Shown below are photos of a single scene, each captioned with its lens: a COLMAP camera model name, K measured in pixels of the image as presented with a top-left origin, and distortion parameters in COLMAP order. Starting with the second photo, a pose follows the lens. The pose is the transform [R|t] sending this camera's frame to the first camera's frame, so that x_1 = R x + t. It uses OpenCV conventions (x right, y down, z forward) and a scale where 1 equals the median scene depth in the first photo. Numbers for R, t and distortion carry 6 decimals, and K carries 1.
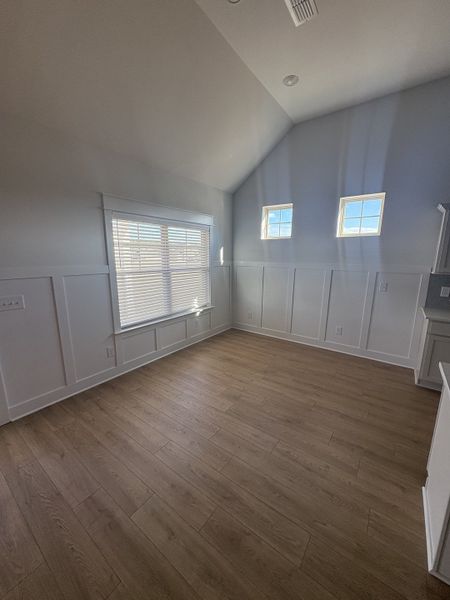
lens RADIAL K [[239.5, 0, 227.5], [0, 239.5, 300.4], [0, 0, 1]] dist [0.003063, 0.000884]
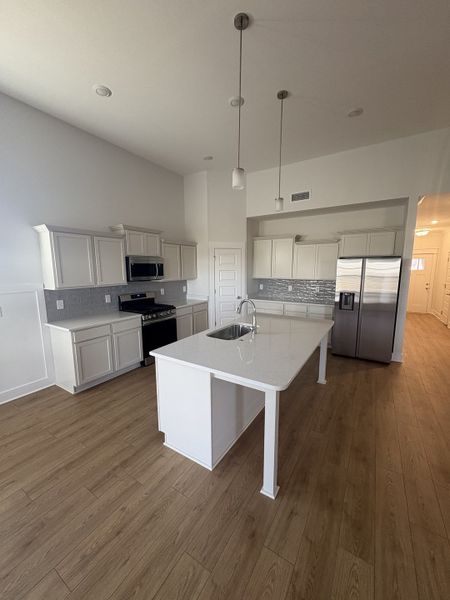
lens RADIAL K [[239.5, 0, 226.9], [0, 239.5, 300.4], [0, 0, 1]] dist [0.003063, 0.000884]
pose [[-0.065497, -0.147840, 0.986840, -0.141455], [0.201878, 0.966550, 0.158199, -0.046081], [-0.977218, 0.209583, -0.033460, 0.181036]]
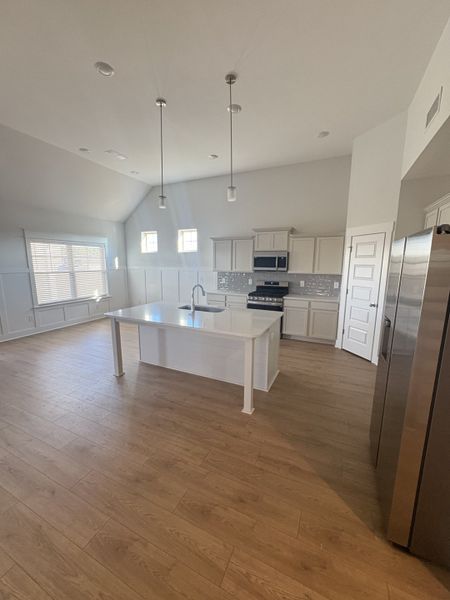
lens RADIAL K [[239.5, 0, 225.0], [0, 239.5, 300.2], [0, 0, 1]] dist [0.003063, 0.000884]
pose [[0.984258, -0.032406, 0.173743, 0.492043], [0.038354, 0.998784, -0.030986, 0.161980], [-0.172527, 0.037162, 0.984303, -0.792464]]
